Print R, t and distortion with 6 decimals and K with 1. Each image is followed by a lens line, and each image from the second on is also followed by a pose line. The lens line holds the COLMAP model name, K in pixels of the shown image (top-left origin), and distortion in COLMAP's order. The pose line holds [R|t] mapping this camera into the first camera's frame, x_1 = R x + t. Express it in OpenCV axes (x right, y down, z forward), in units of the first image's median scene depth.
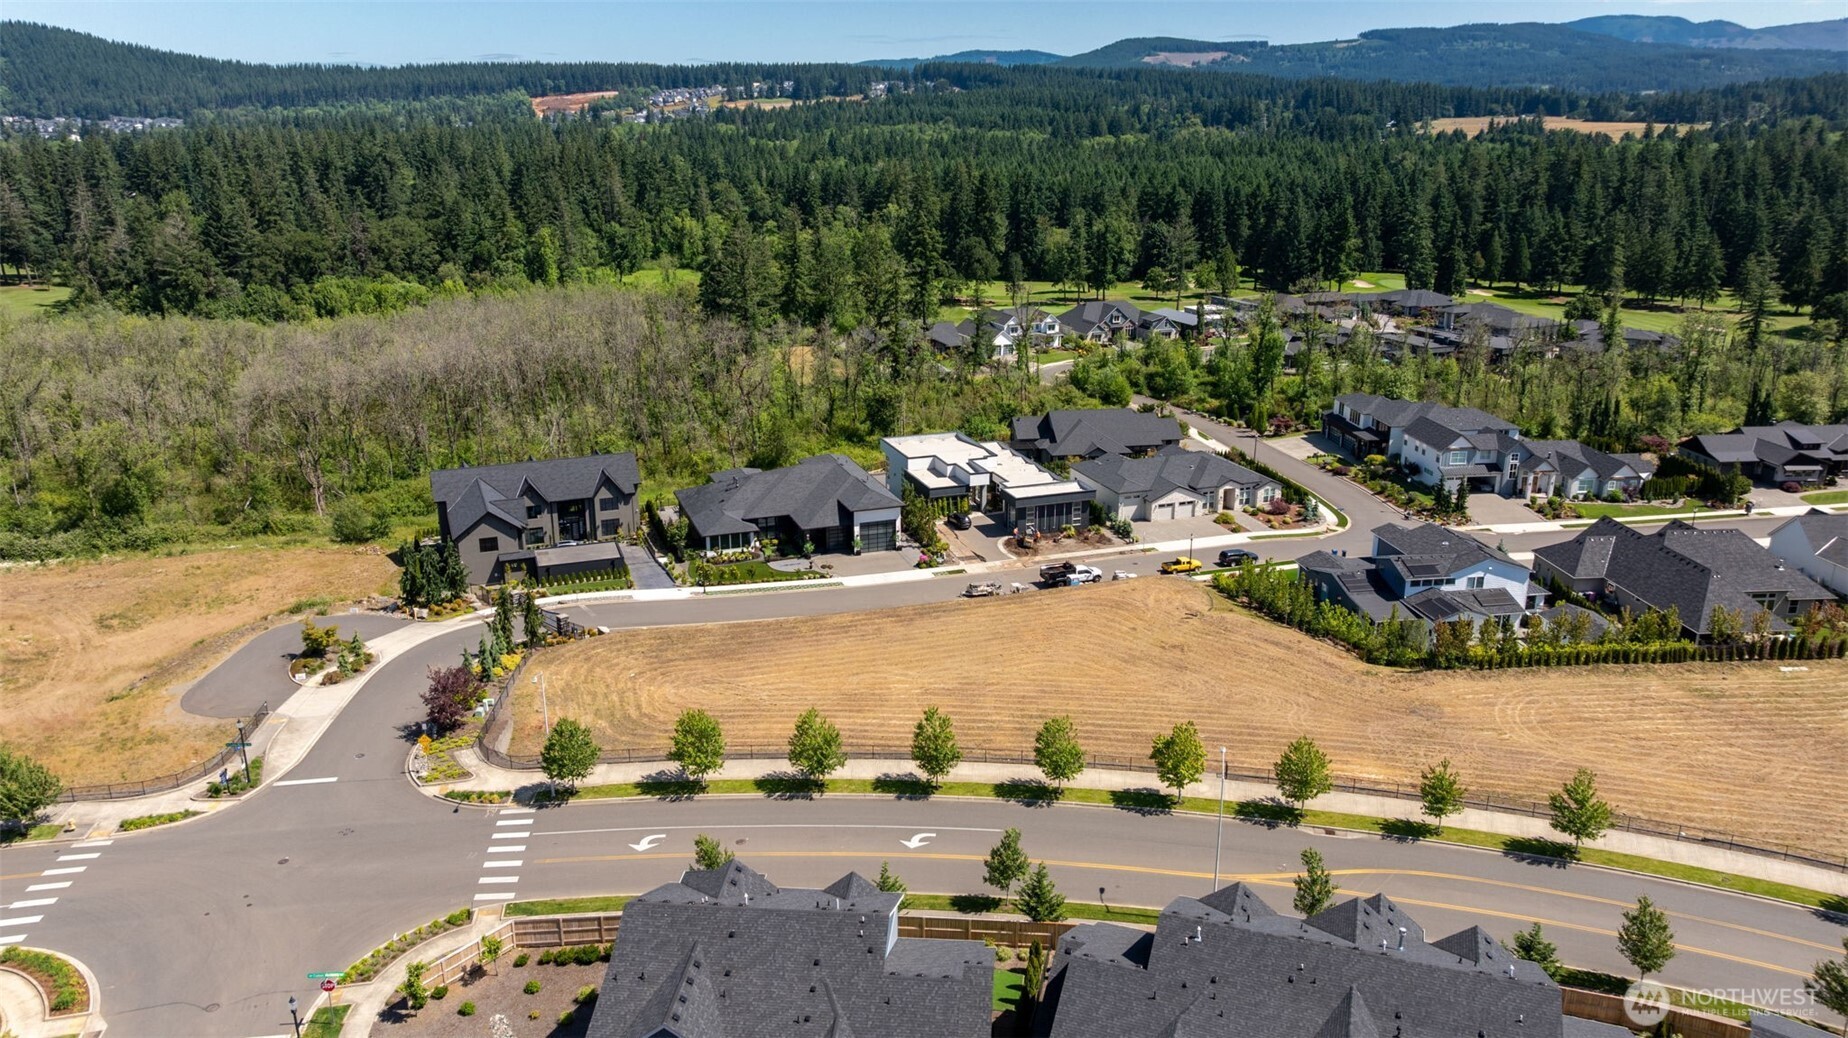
lens RADIAL K [[1293.8, 0, 928.8], [0, 1293.8, 519.6], [0, 0, 1]] dist [-0.041592, 0.044165]
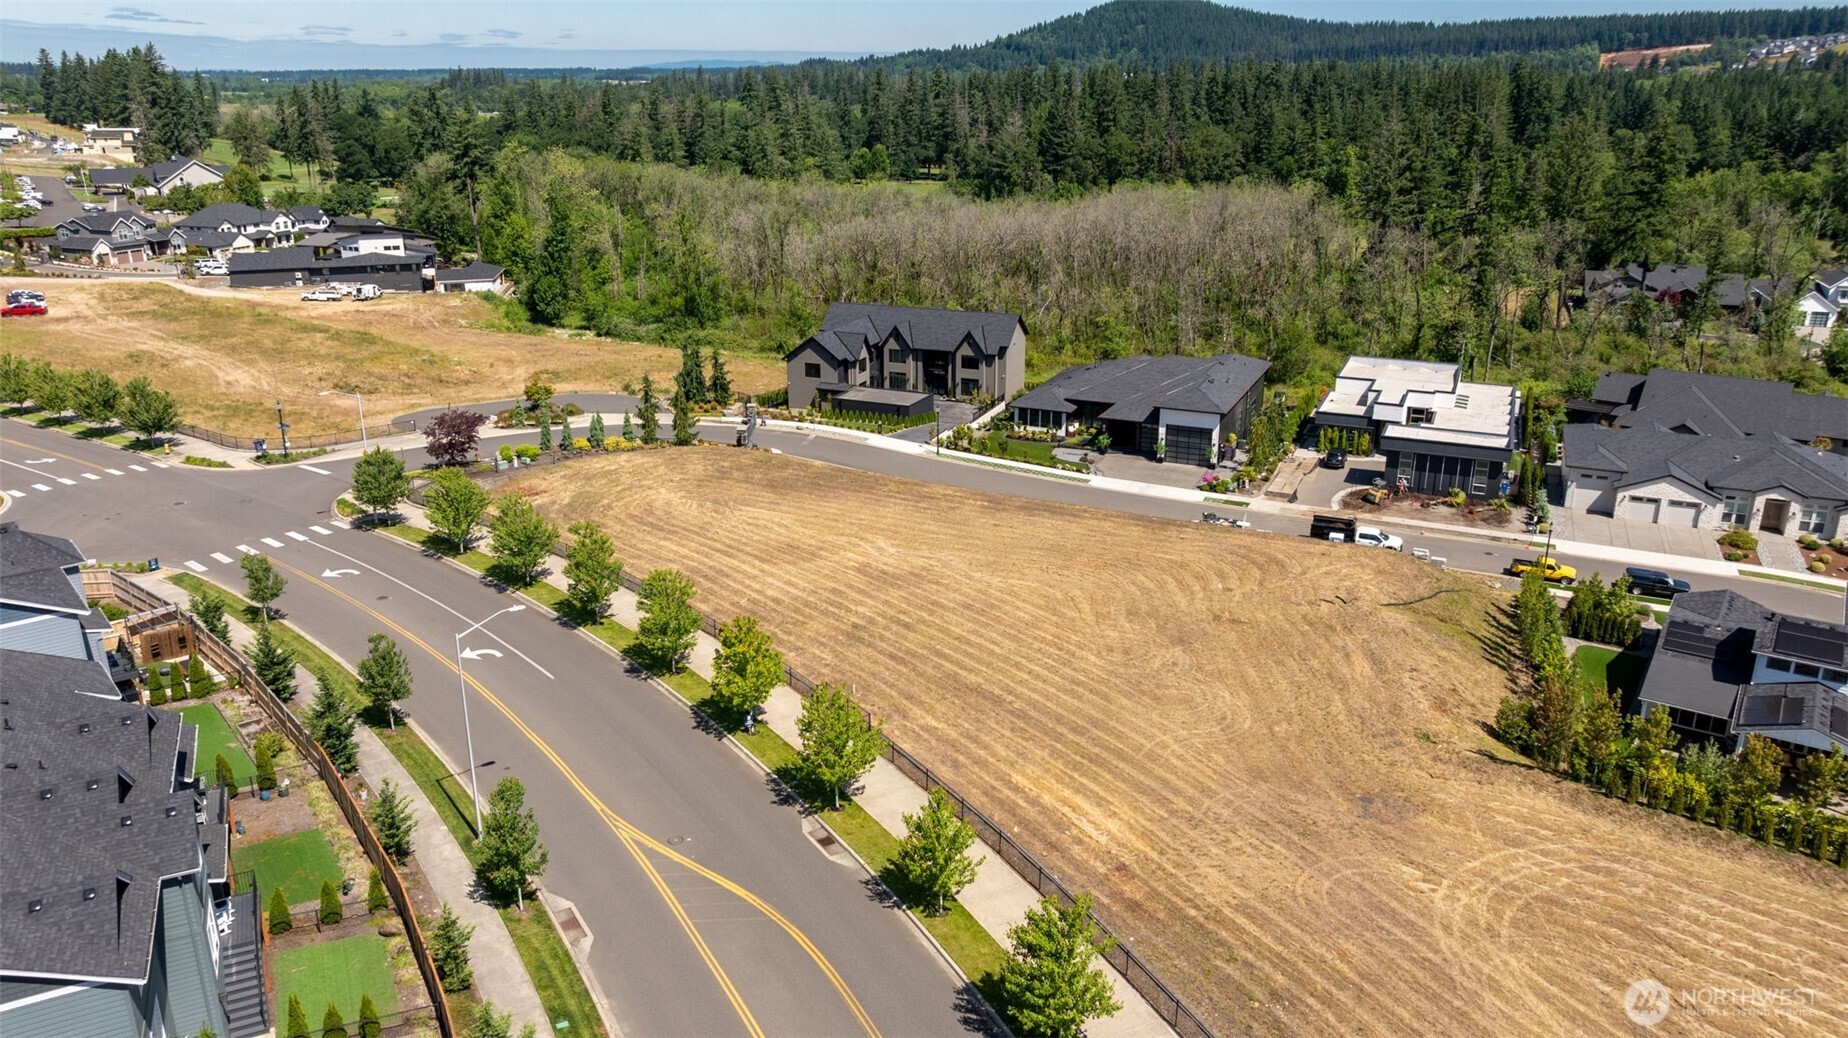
lens RADIAL K [[1293.8, 0, 928.8], [0, 1293.8, 519.6], [0, 0, 1]] dist [-0.041592, 0.044165]
pose [[0.718554, 0.225769, -0.657806, 0.342122], [-0.208926, 0.972228, 0.105464, 0.005932], [0.663348, 0.061652, 0.745767, 0.260050]]
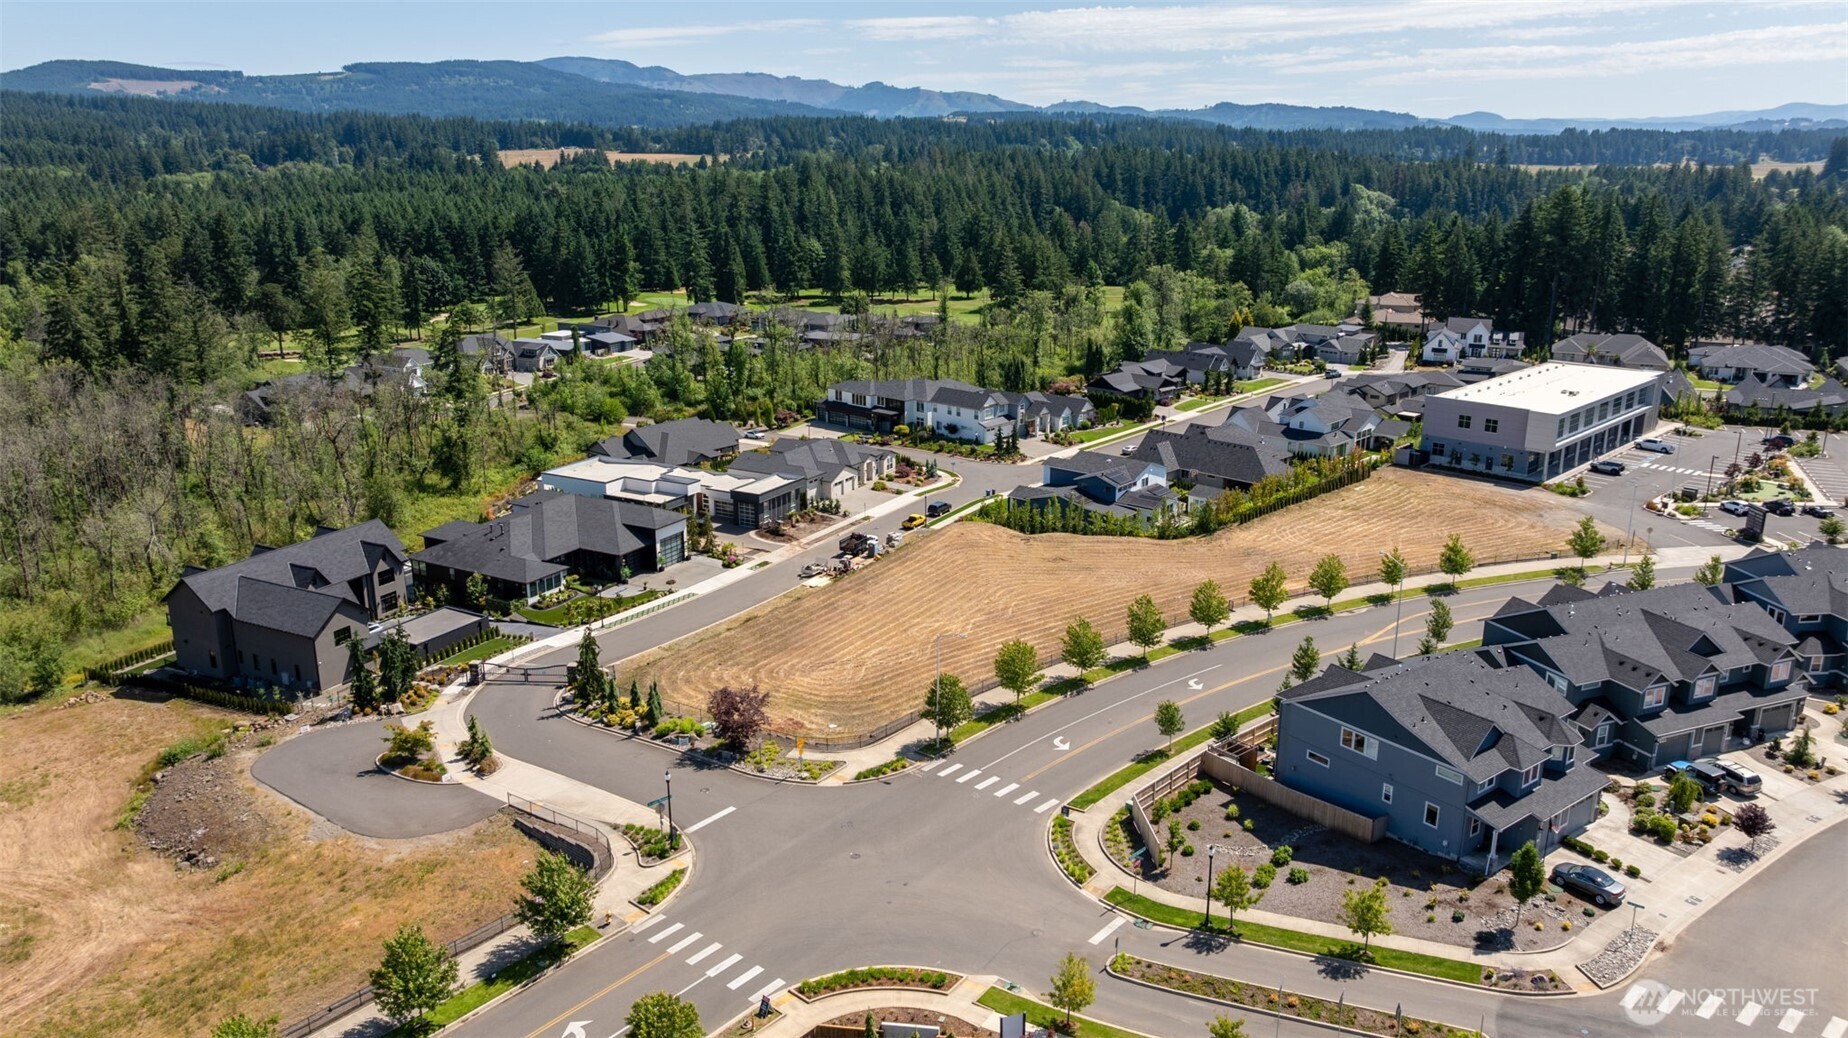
lens RADIAL K [[1291.9, 0, 924.0], [0, 1291.9, 519.0], [0, 0, 1]] dist [-0.026704, 0.003052]
pose [[0.750841, -0.180407, 0.635367, -0.482952], [0.195668, 0.979548, 0.046906, -0.018331], [-0.630834, 0.089102, 0.770785, 0.058972]]
